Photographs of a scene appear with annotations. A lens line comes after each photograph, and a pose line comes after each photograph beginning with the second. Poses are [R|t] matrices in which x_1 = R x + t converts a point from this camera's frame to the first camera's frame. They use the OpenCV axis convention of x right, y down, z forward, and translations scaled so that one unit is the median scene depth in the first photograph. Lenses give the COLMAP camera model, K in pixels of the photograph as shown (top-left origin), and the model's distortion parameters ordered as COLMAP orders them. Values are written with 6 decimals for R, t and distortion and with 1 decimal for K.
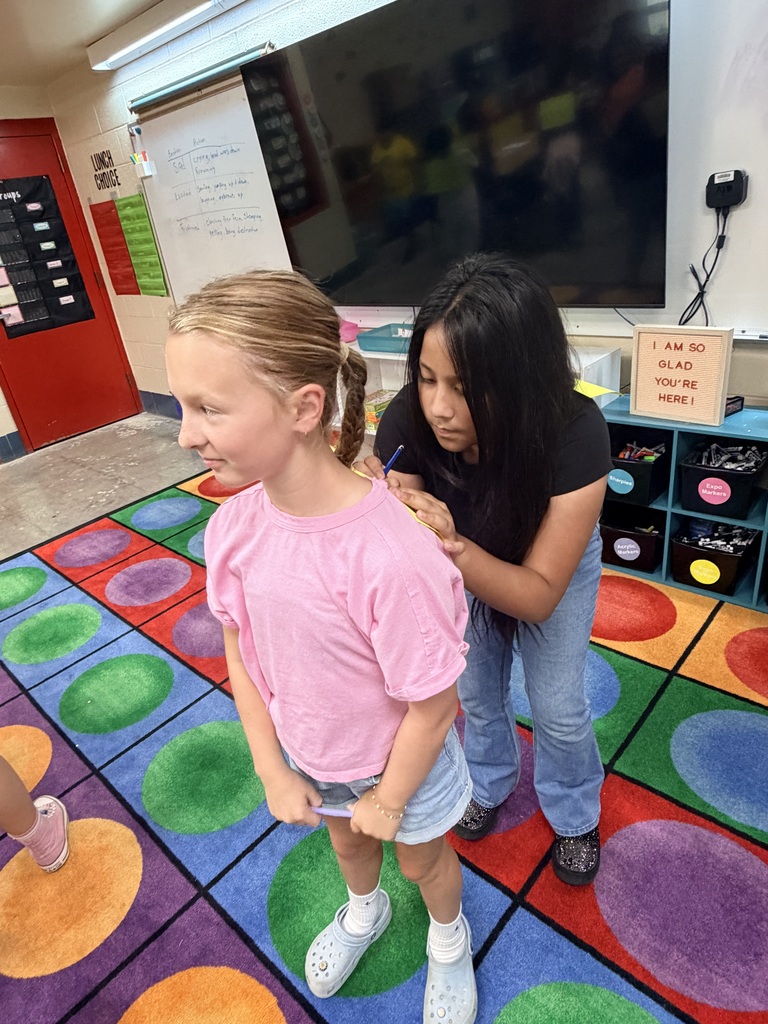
lens RADIAL K [[629.5, 0, 383.1], [0, 629.5, 509.0], [0, 0, 1]] dist [-0.001583, -0.000409]
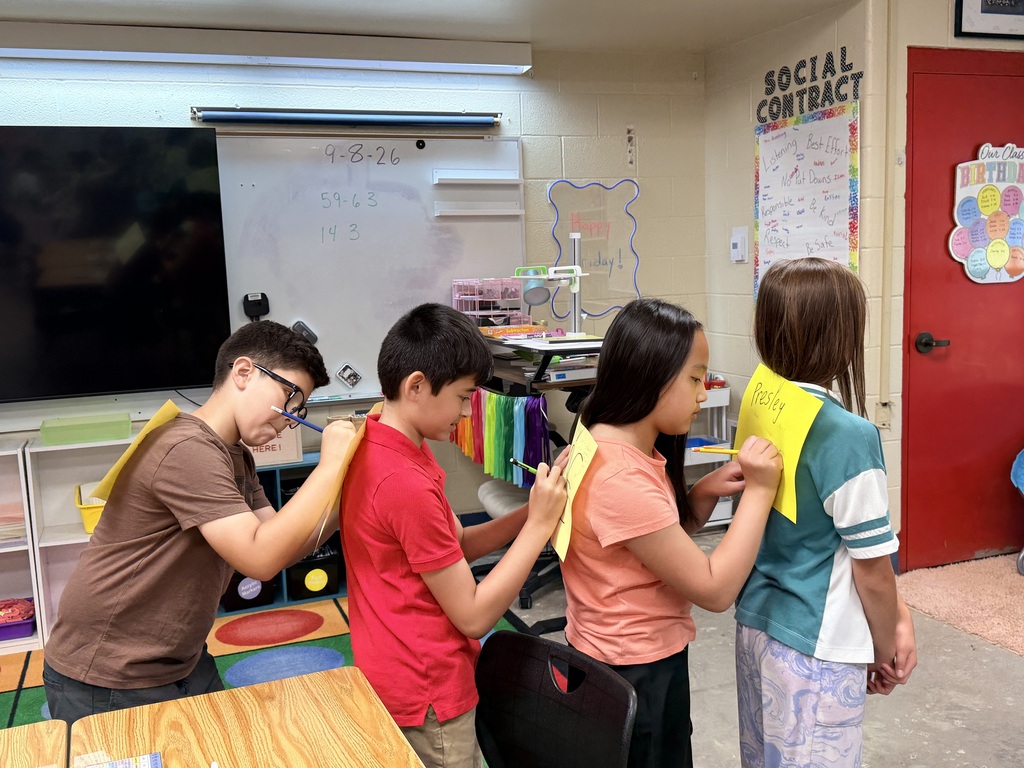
lens RADIAL K [[1008.5, 0, 512.7], [0, 1008.5, 384.9], [0, 0, 1]] dist [0.000037, 0.000000]
pose [[0.454924, 0.007740, 0.890497, -1.088741], [0.373835, 0.905927, -0.198854, 0.291158], [-0.808264, 0.423363, 0.409235, -0.290100]]
